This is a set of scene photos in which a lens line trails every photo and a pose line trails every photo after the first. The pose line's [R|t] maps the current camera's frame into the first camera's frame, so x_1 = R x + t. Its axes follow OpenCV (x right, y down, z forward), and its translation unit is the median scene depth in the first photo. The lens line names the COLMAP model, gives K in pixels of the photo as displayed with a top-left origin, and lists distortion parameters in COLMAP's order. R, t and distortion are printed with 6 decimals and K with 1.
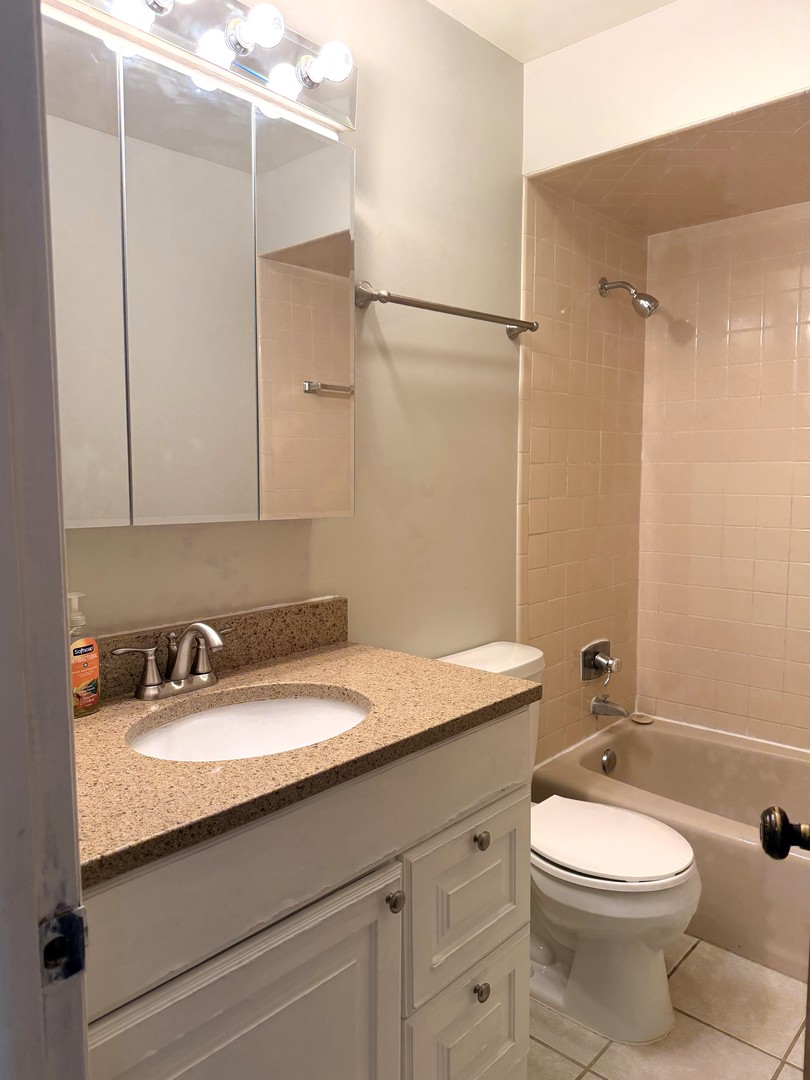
lens RADIAL K [[753.4, 0, 405.0], [0, 753.4, 540.0], [0, 0, 1]] dist [0.099940, -0.166771]
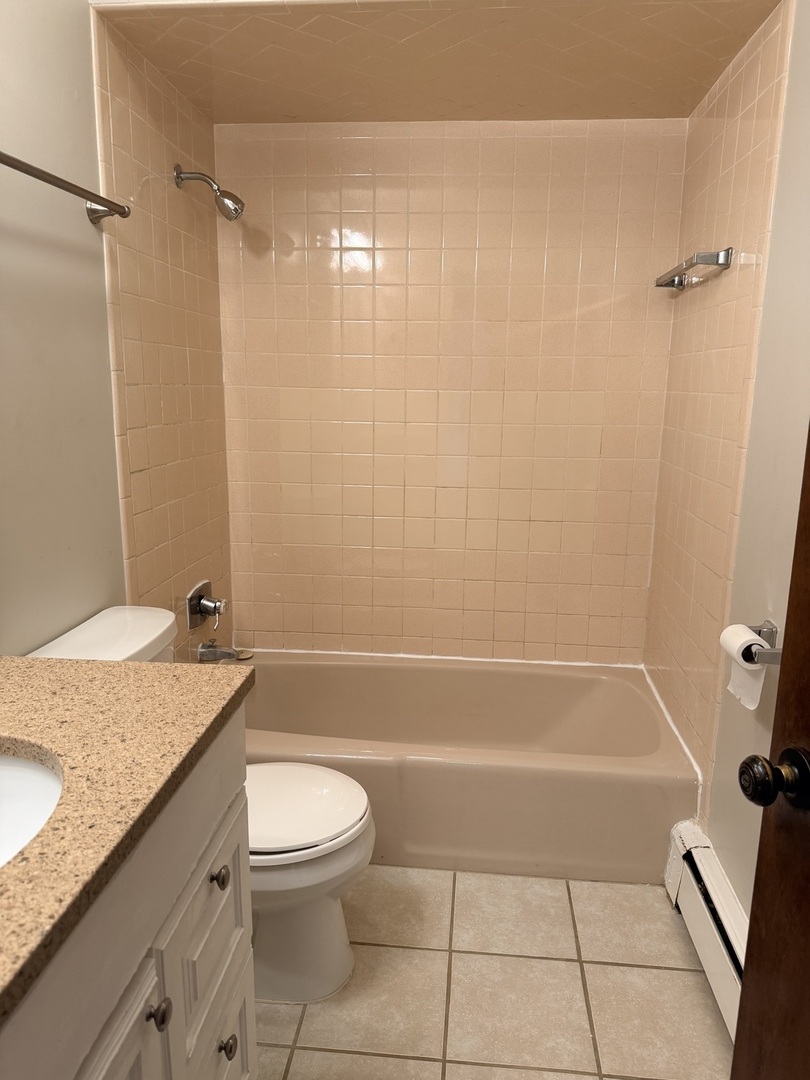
lens RADIAL K [[754.4, 0, 405.0], [0, 754.4, 540.0], [0, 0, 1]] dist [0.040299, -0.053570]
pose [[0.789628, -0.106467, 0.604278, -0.108727], [0.034537, 0.990982, 0.129469, -0.031547], [-0.612613, -0.081363, 0.786184, 0.159204]]
